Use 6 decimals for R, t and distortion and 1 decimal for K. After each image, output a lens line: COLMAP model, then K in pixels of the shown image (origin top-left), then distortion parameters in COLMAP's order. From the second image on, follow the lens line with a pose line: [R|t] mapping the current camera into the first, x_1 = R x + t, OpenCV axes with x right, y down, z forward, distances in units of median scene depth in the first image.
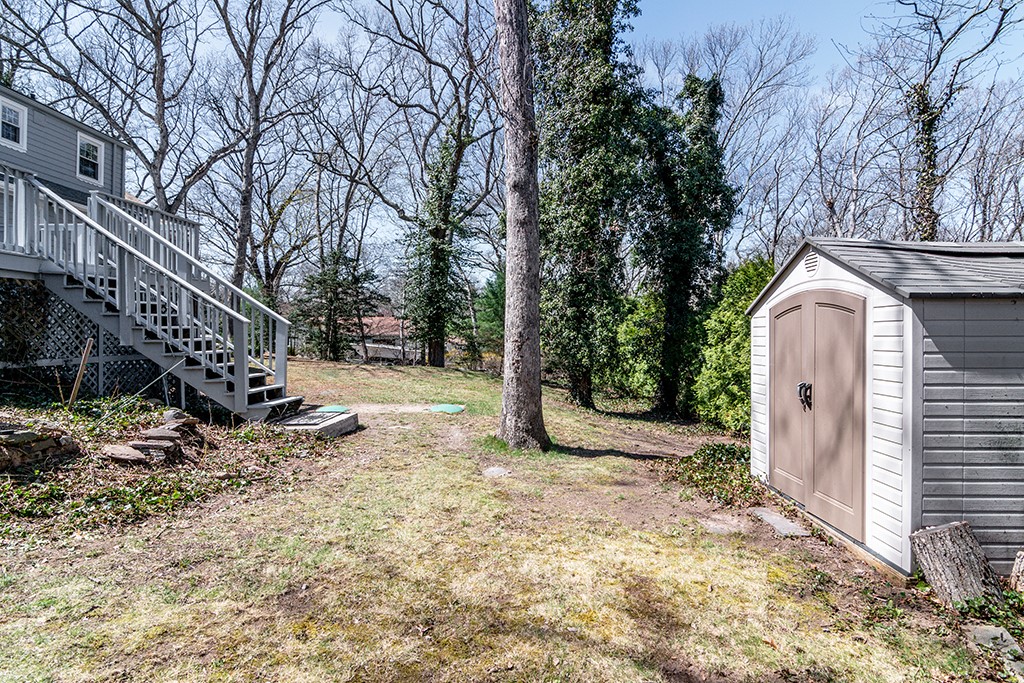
lens RADIAL K [[497.1, 0, 498.4], [0, 497.1, 347.9], [0, 0, 1]] dist [-0.015484, 0.001151]
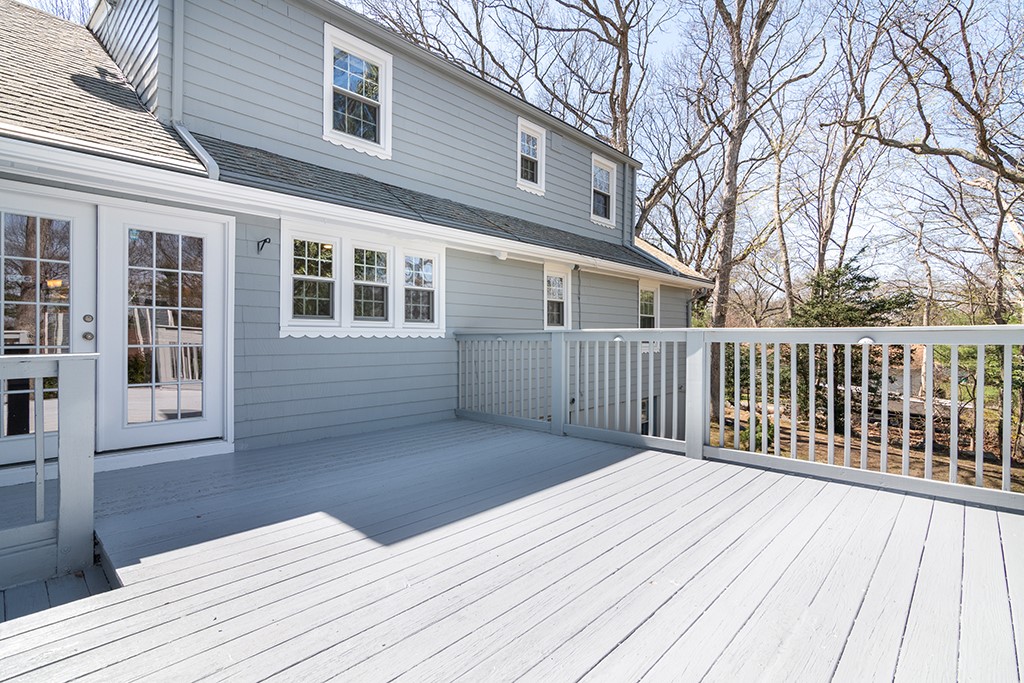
lens RADIAL K [[497.1, 0, 512.6], [0, 497.1, 342.1], [0, 0, 1]] dist [-0.015484, 0.001151]
pose [[0.760149, 0.003258, -0.649741, -0.702296], [-0.014994, 0.999809, -0.012529, -0.234092], [0.649576, 0.019266, 0.760053, 0.569809]]
